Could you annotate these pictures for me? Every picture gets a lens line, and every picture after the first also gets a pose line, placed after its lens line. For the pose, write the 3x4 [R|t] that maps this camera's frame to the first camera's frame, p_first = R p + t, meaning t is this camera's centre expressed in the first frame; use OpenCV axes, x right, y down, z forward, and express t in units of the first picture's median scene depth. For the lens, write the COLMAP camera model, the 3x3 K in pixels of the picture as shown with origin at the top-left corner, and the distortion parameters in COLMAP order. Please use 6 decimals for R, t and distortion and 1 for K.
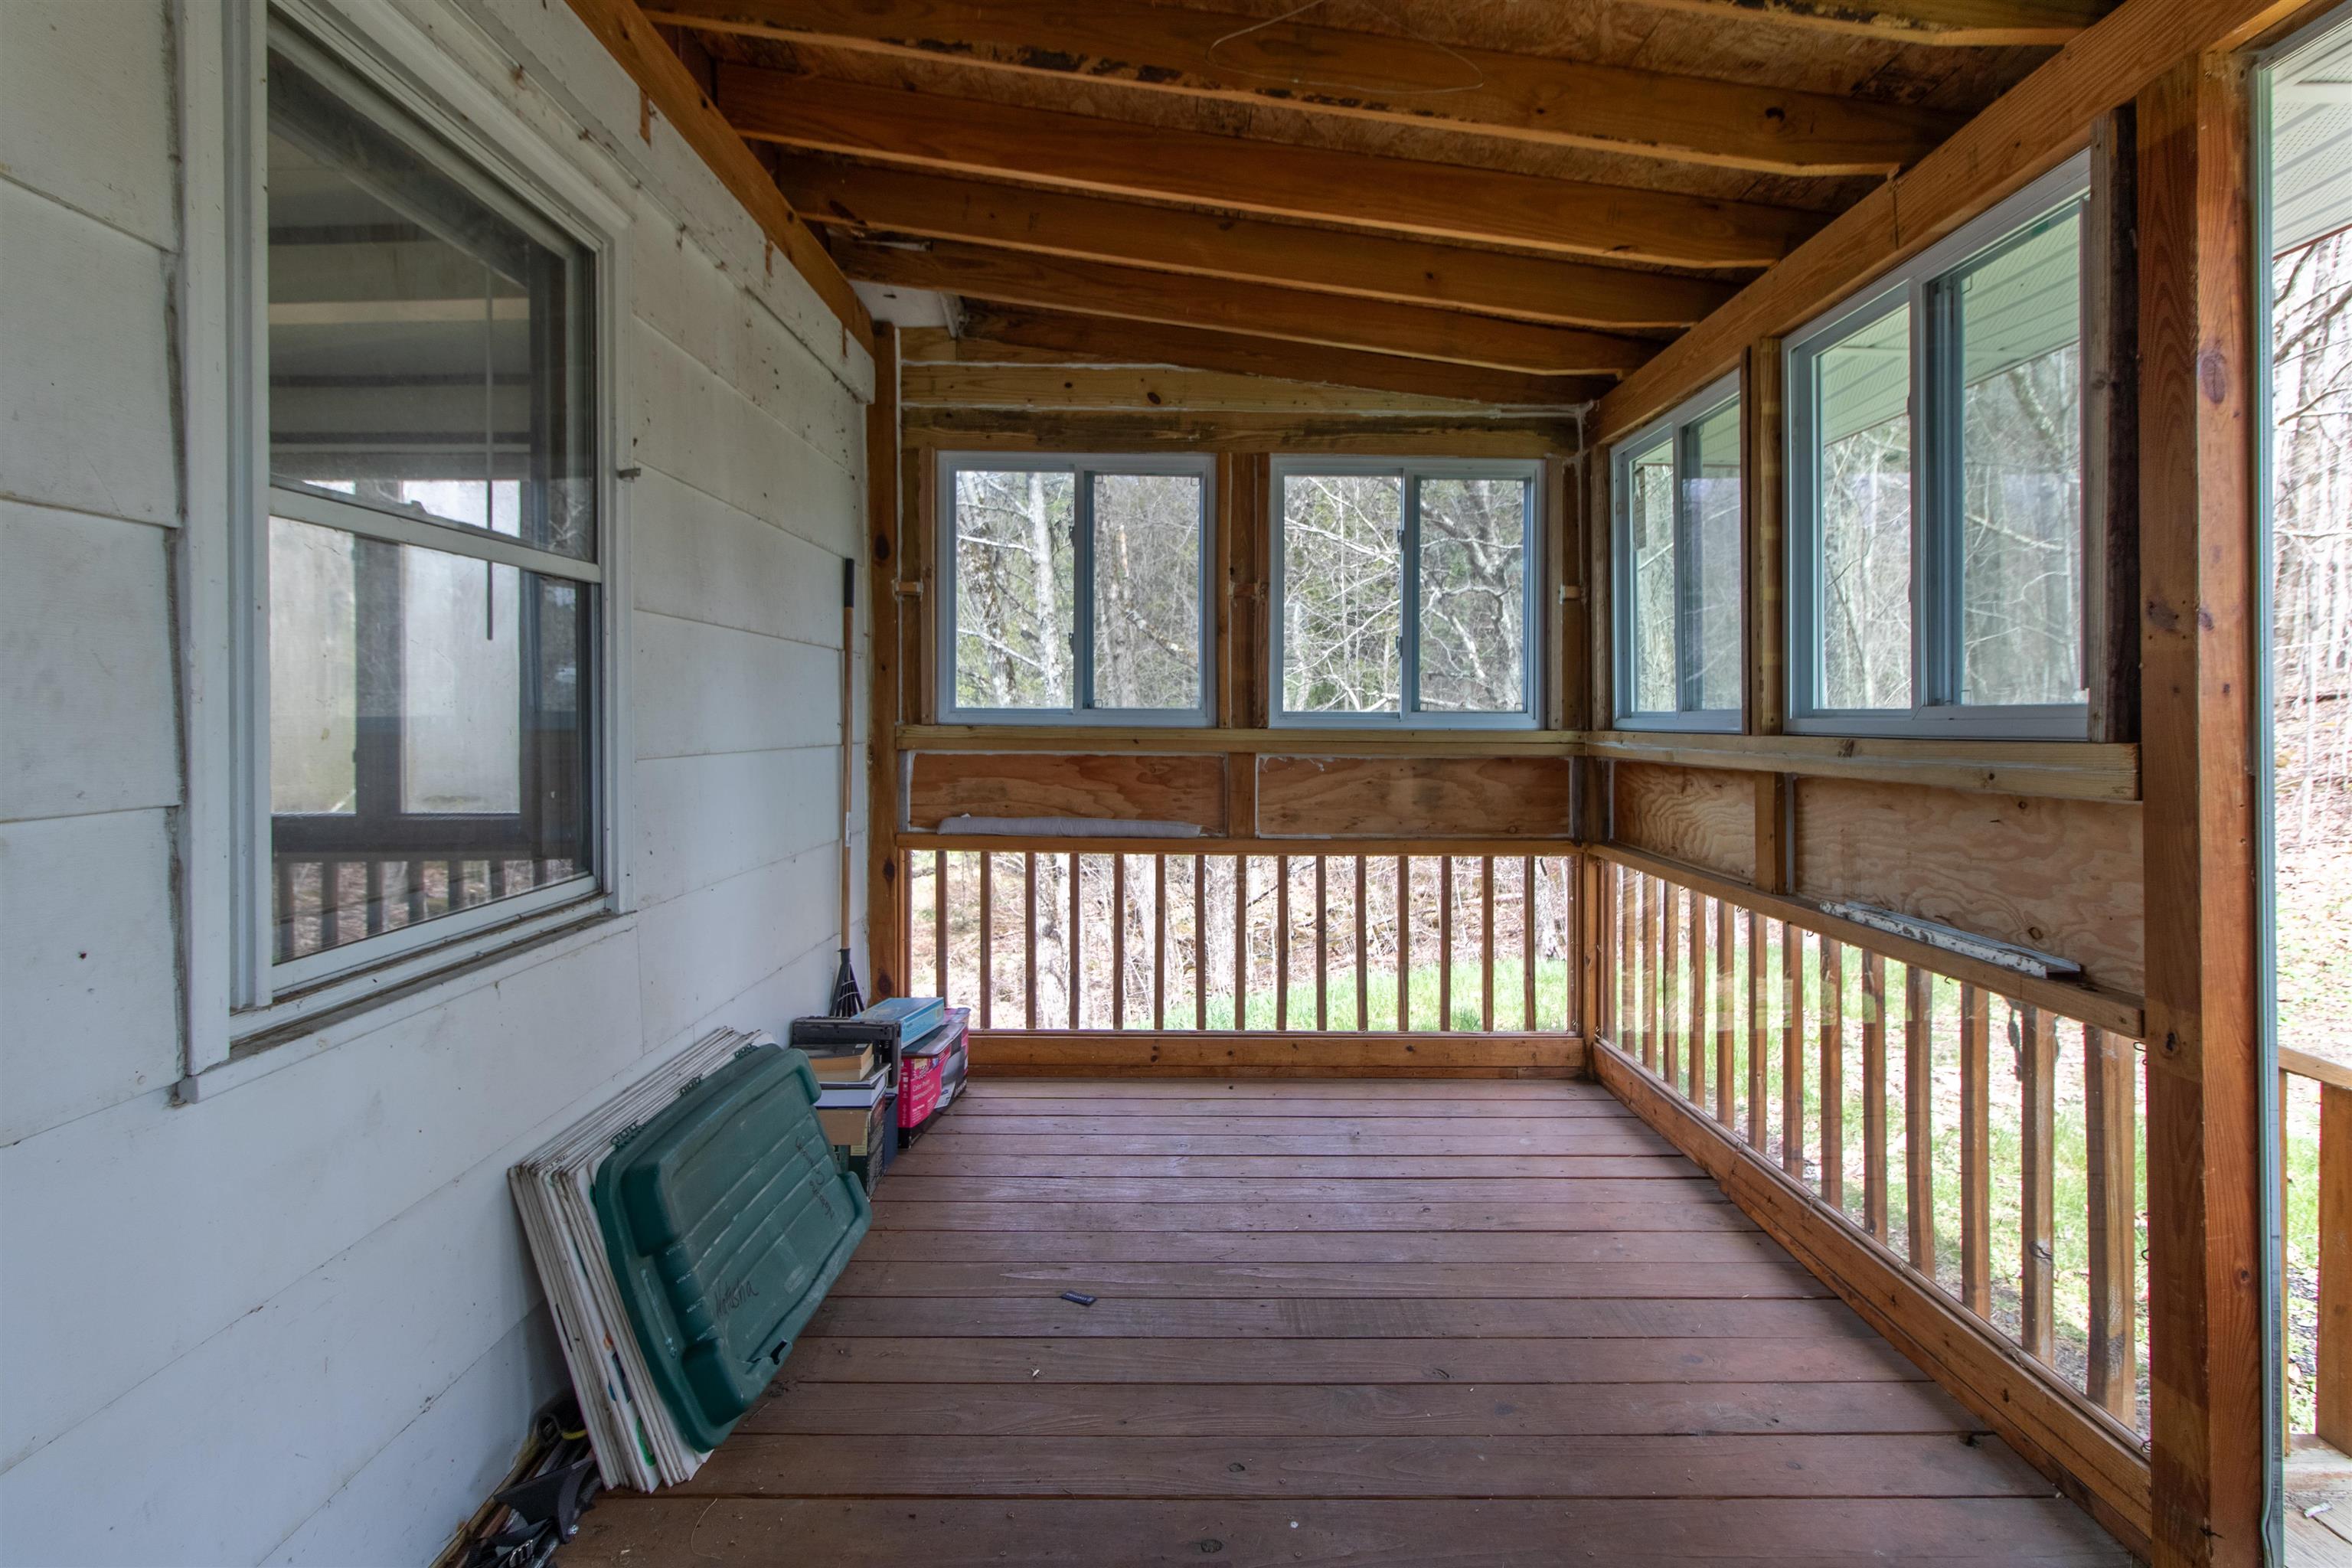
lens RADIAL K [[1101.8, 0, 1192.4], [0, 1101.8, 715.3], [0, 0, 1]] dist [0.001260, 0.000689]
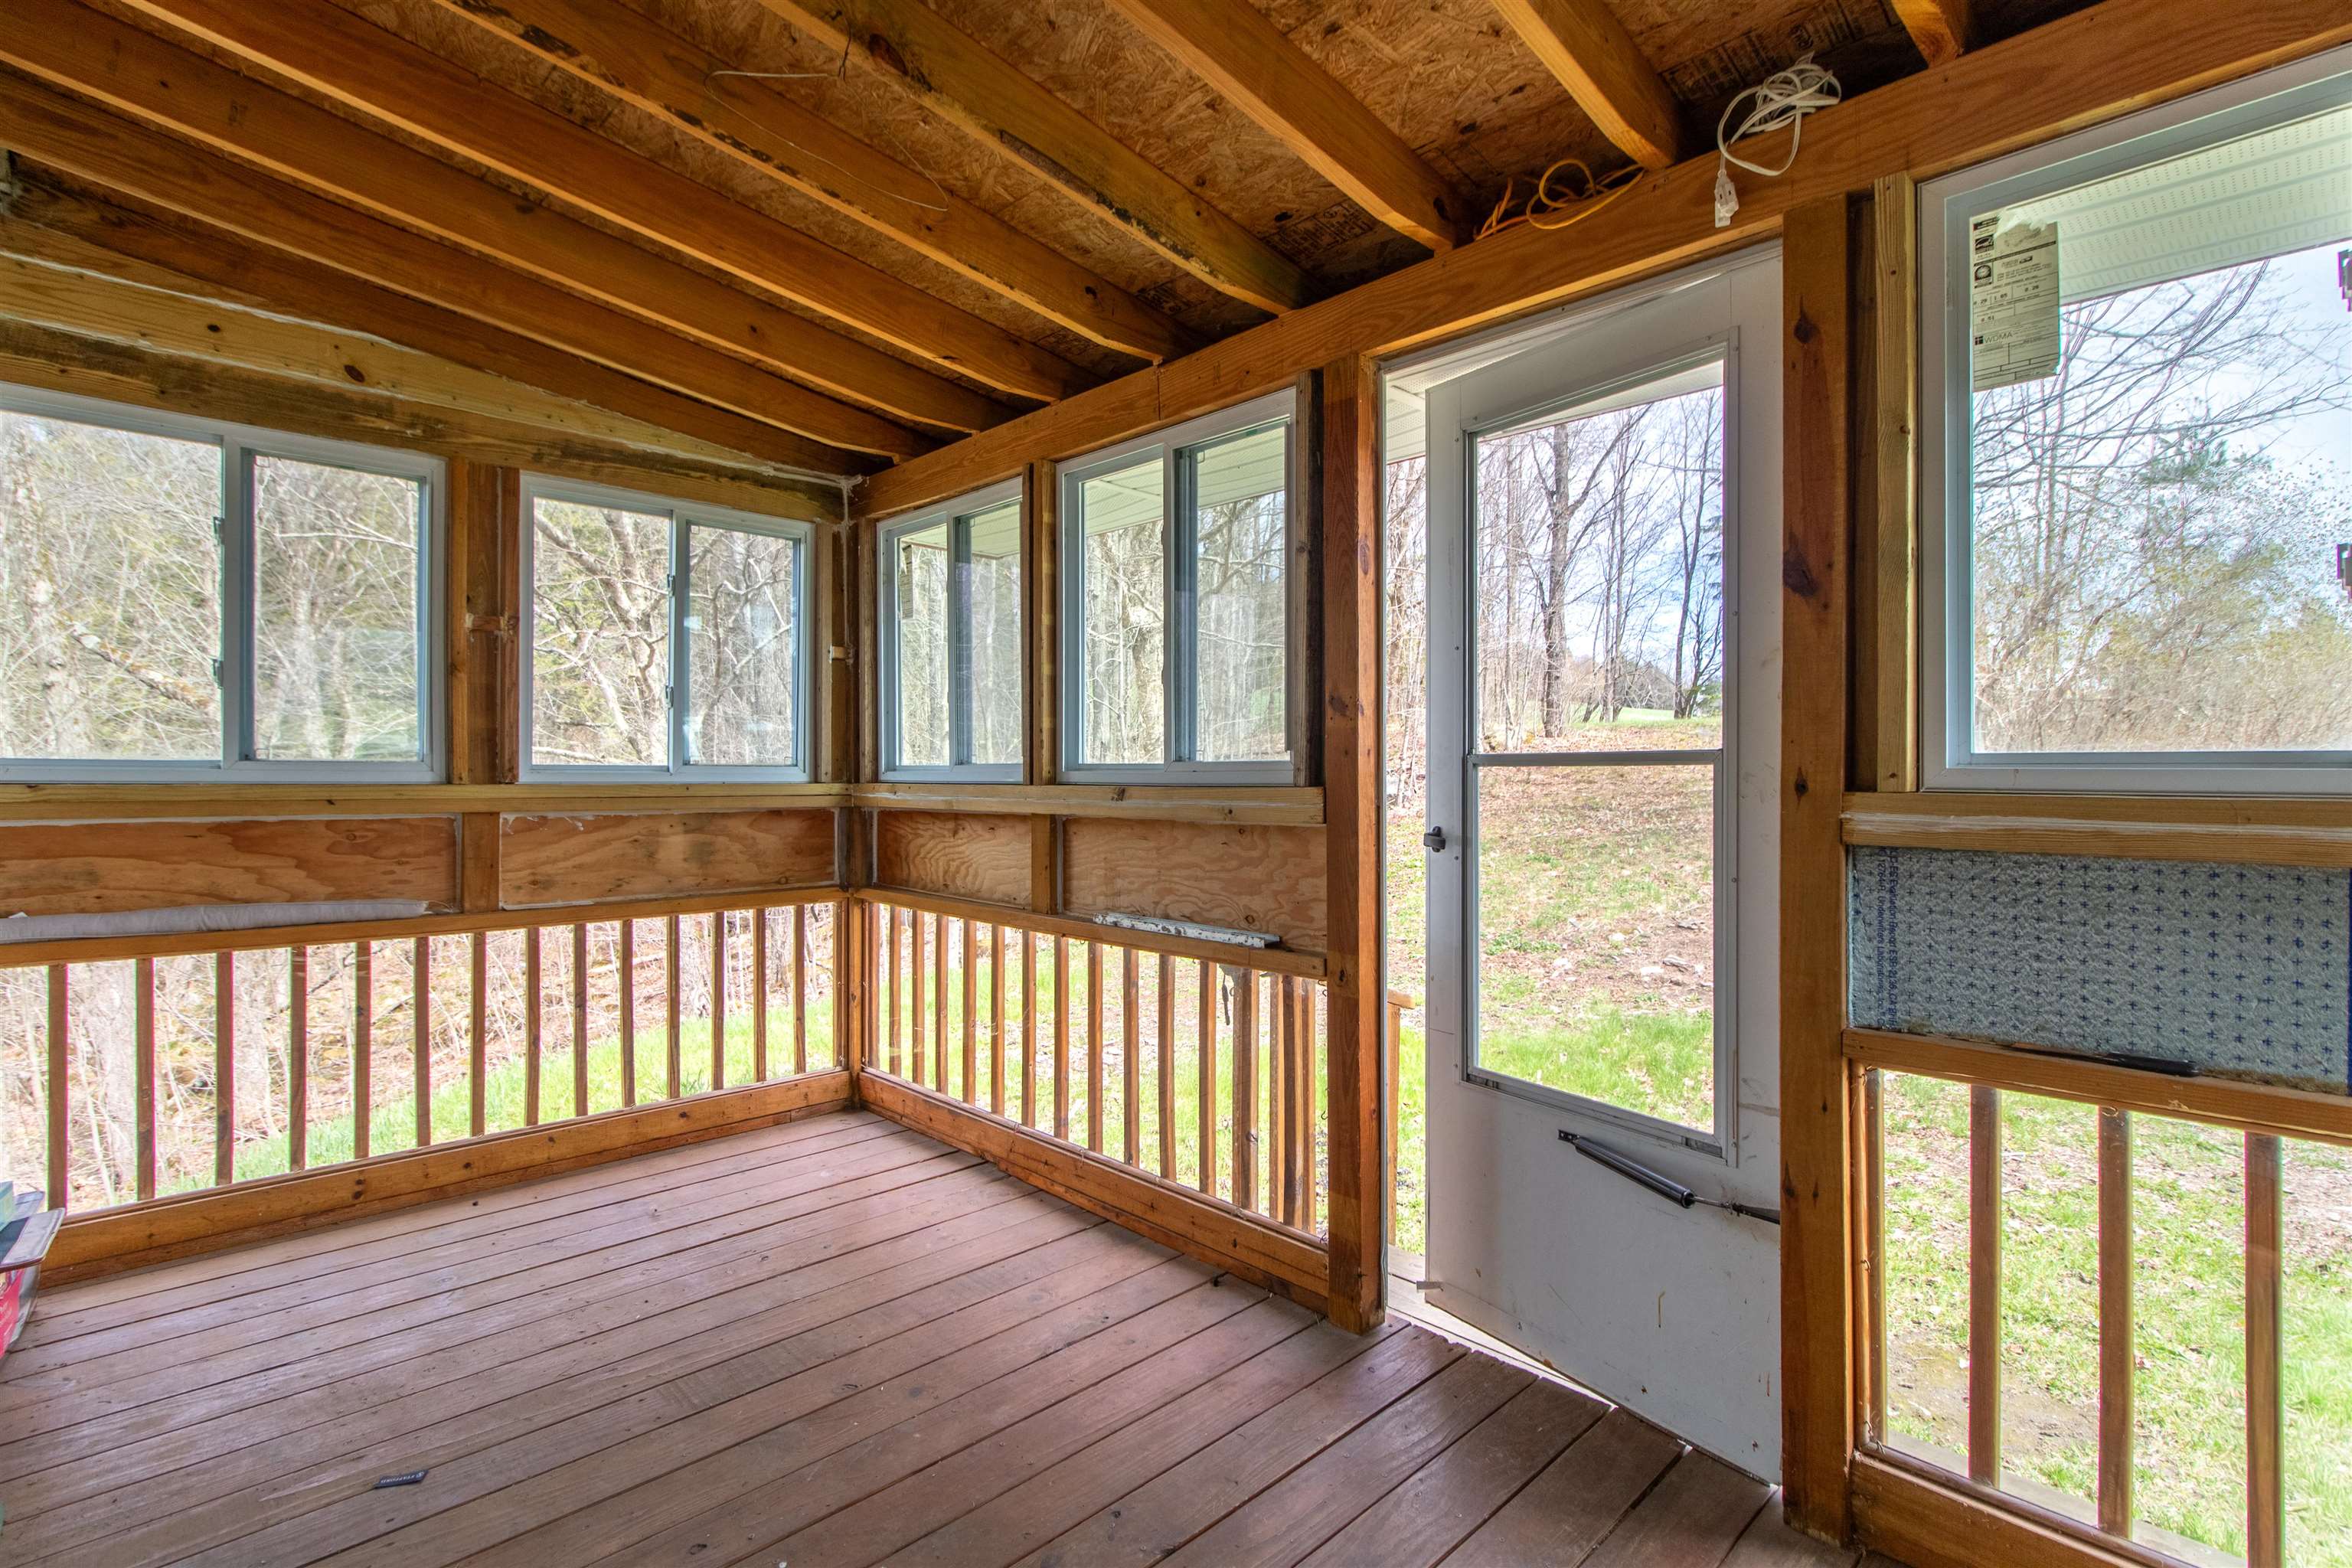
lens RADIAL K [[1101.8, 0, 1168.9], [0, 1101.8, 776.9], [0, 0, 1]] dist [0.001260, 0.000689]
pose [[0.732351, -0.005645, 0.680904, -0.193264], [0.000545, 0.999970, 0.007704, -0.000282], [-0.680927, -0.005271, 0.732332, 0.009381]]
